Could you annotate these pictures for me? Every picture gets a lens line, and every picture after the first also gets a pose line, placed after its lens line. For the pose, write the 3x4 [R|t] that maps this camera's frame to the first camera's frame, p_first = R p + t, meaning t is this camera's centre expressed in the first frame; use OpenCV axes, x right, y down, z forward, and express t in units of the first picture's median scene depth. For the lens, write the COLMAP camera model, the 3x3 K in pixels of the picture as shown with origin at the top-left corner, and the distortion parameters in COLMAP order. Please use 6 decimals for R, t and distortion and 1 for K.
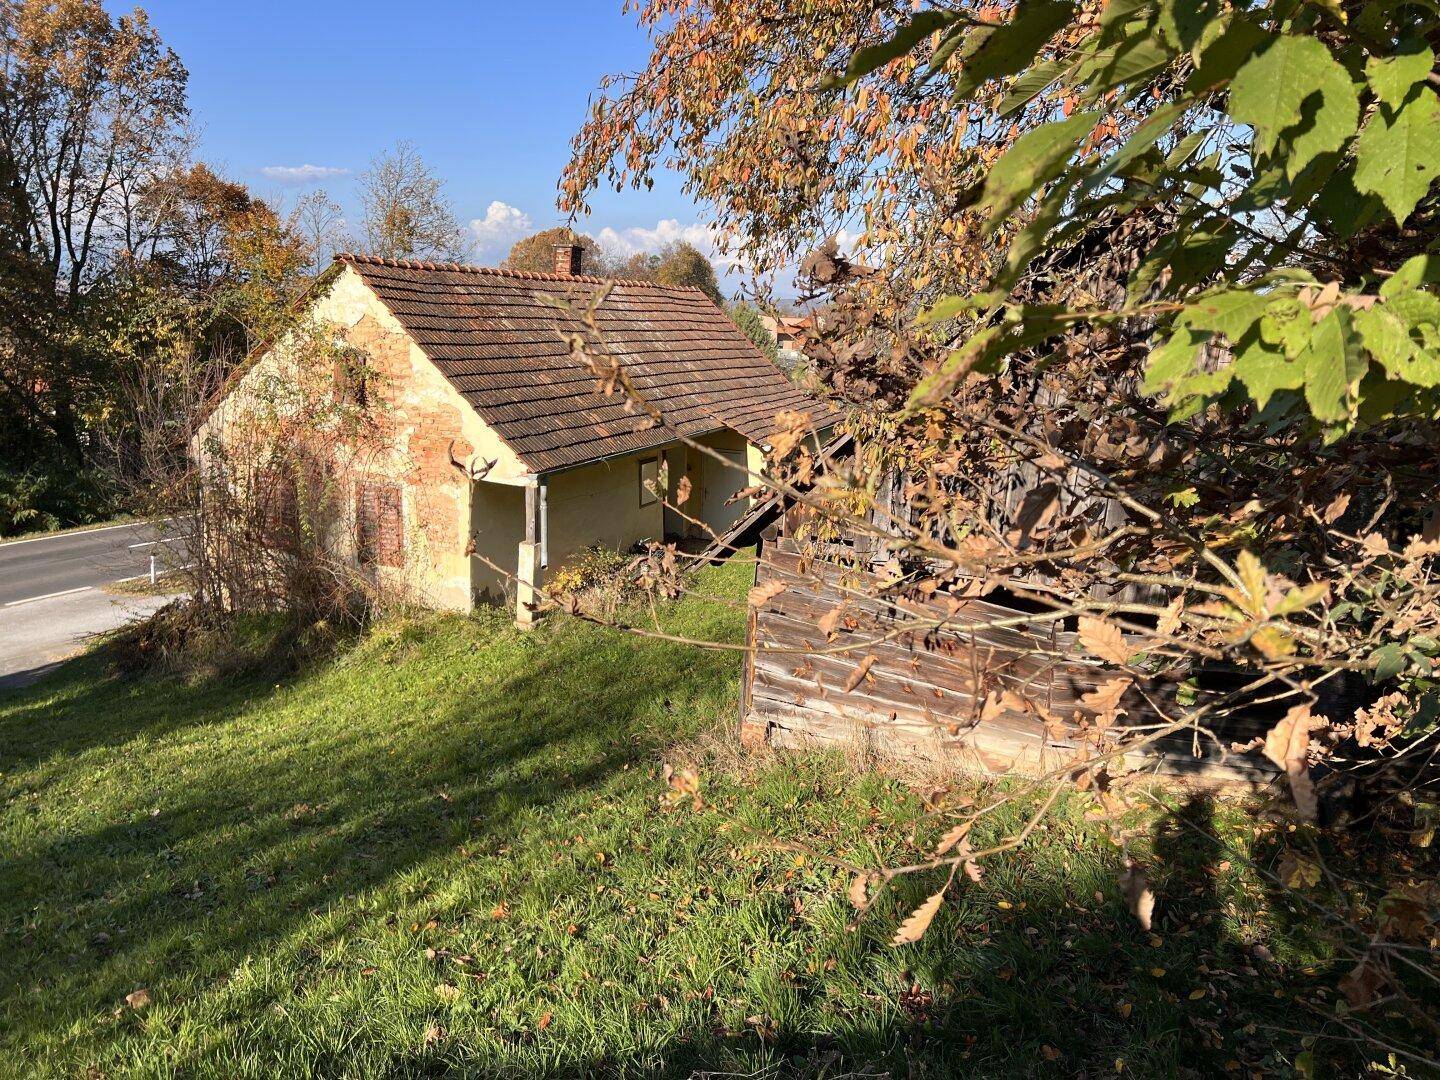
lens RADIAL K [[1019.0, 0, 720.0], [0, 1019.0, 540.0], [0, 0, 1]] dist [0.072554, -0.113671]
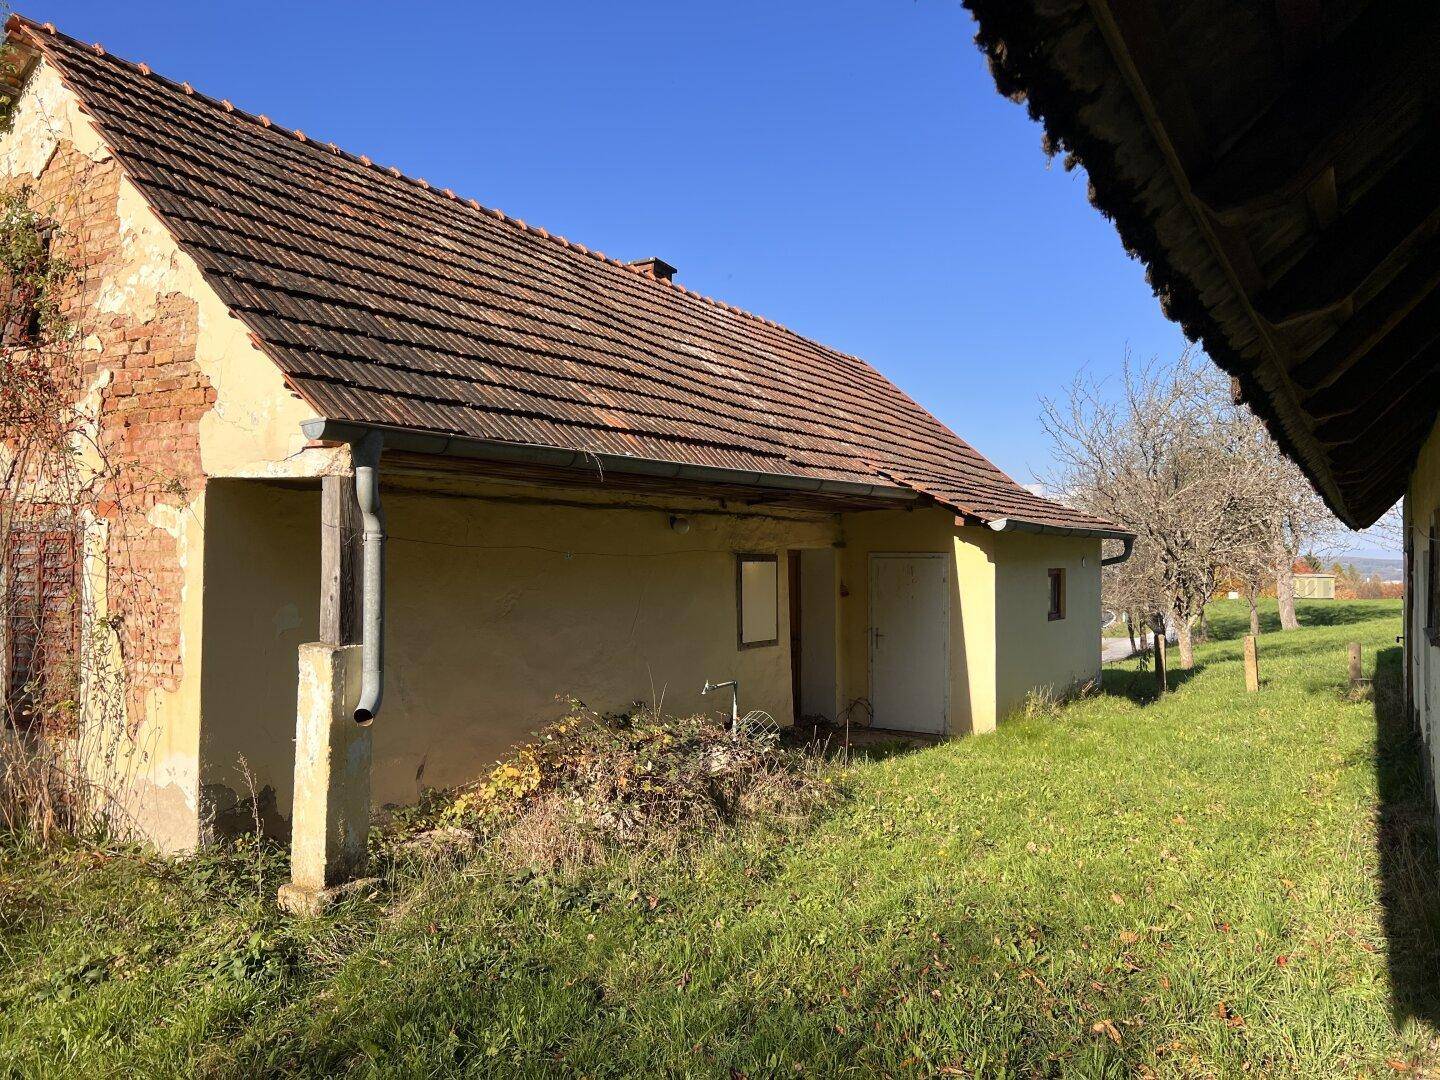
lens RADIAL K [[1019.0, 0, 720.0], [0, 1019.0, 540.0], [0, 0, 1]] dist [0.072554, -0.113671]
pose [[0.982937, -0.039730, -0.179598, 0.003820], [-0.004552, 0.970842, -0.239679, 0.048891], [0.183884, 0.236407, 0.954096, 0.672115]]
